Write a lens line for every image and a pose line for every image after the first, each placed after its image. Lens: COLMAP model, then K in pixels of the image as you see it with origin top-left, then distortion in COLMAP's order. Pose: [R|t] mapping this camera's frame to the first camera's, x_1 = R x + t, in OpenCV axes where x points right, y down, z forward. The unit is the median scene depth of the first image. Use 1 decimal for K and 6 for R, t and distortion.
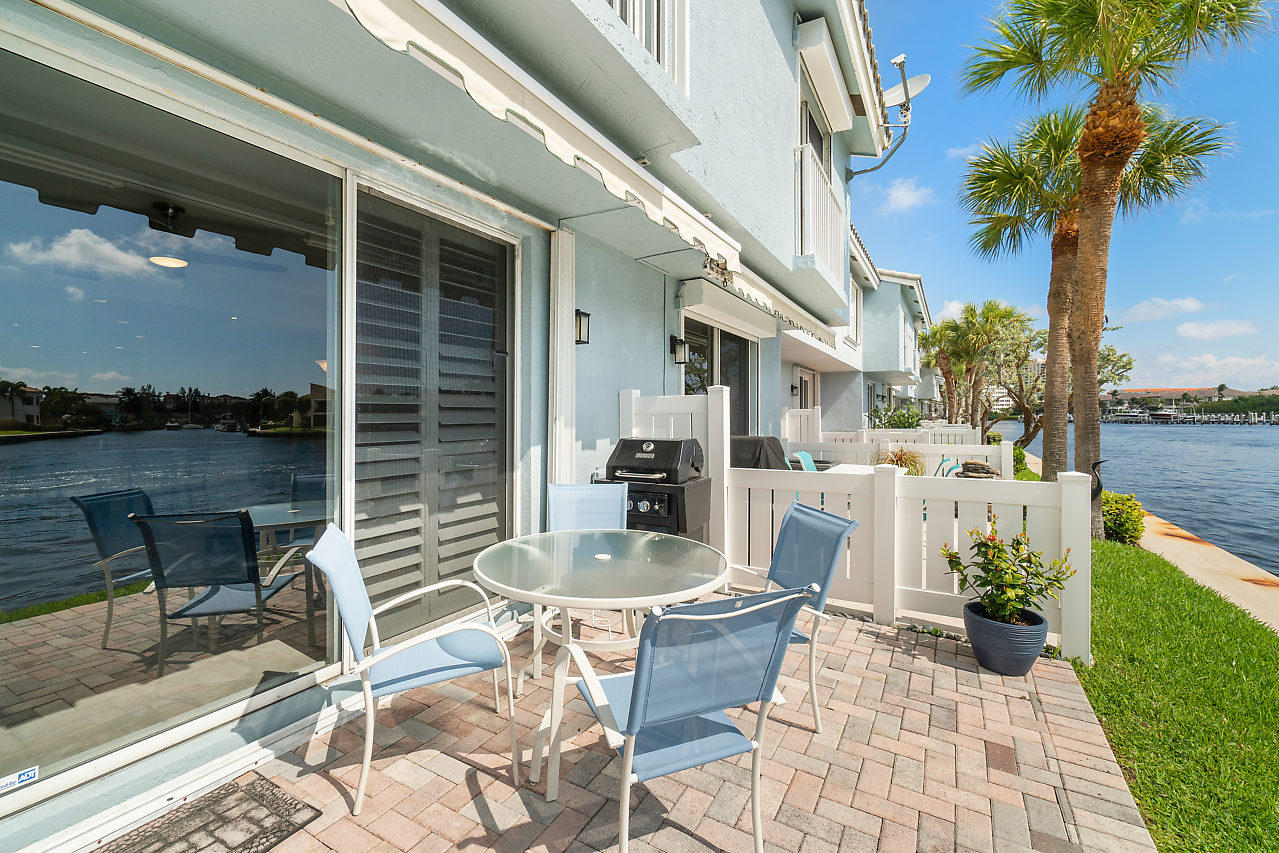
lens RADIAL K [[556.7, 0, 648.7], [0, 556.7, 414.4], [0, 0, 1]] dist [-0.010015, 0.003706]
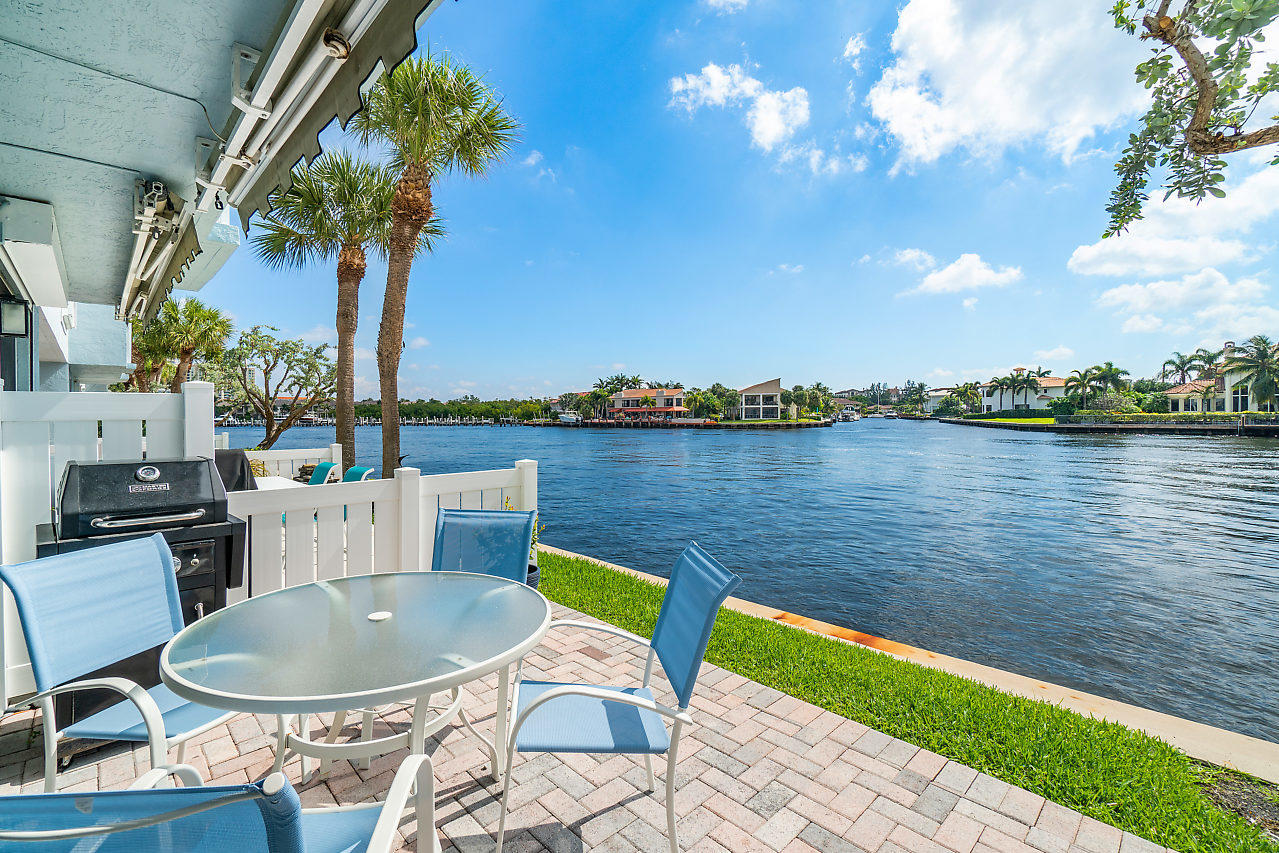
lens RADIAL K [[556.7, 0, 599.1], [0, 556.7, 420.5], [0, 0, 1]] dist [-0.010015, 0.003706]
pose [[0.290293, -0.004835, 0.956926, -0.447379], [0.001453, 0.999988, 0.004611, -0.003933], [-0.956937, 0.000052, 0.290296, 0.324325]]
